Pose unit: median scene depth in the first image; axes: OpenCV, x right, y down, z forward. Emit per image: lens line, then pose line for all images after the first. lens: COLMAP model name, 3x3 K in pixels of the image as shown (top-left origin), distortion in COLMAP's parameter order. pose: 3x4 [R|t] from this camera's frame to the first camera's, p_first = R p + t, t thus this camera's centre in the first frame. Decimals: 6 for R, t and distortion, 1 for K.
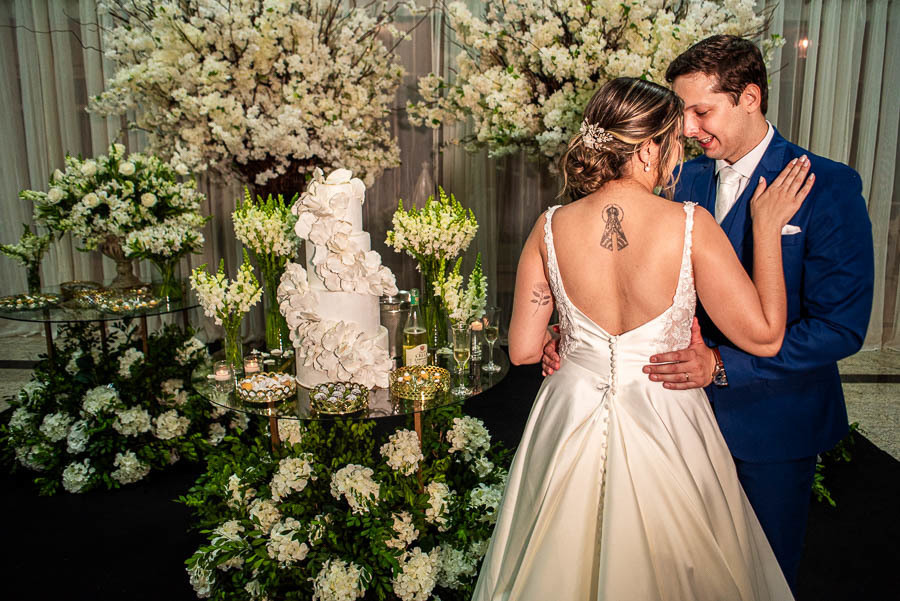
lens RADIAL K [[709.0, 0, 453.5], [0, 709.0, 313.5], [0, 0, 1]] dist [-0.064414, 0.007674]
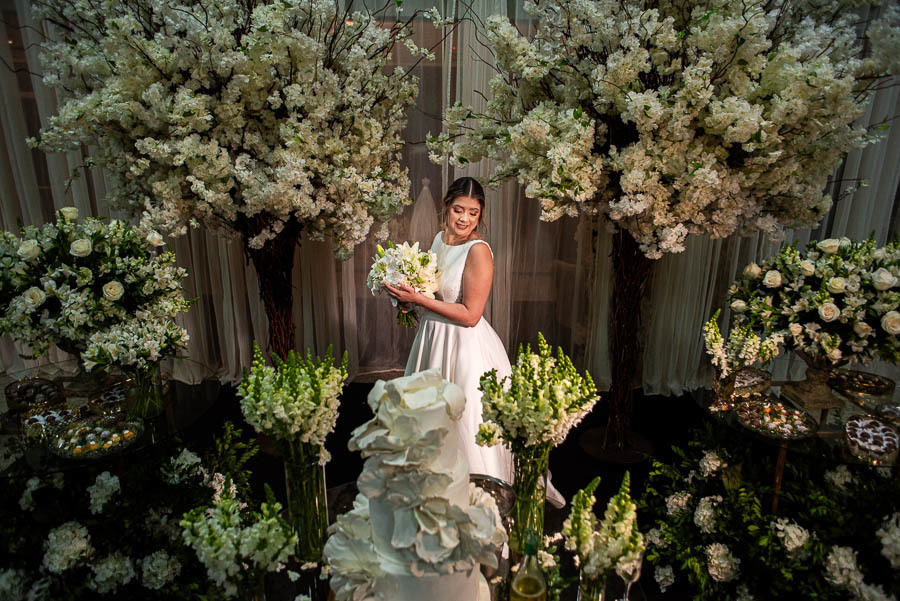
lens RADIAL K [[597.7, 0, 421.6], [0, 597.7, 299.7], [0, 0, 1]] dist [-0.065404, 0.043303]
pose [[0.998923, -0.010239, 0.045252, -0.117949], [0.005358, 0.994278, 0.106693, -0.202627], [-0.046085, -0.106336, 0.993262, 0.317003]]
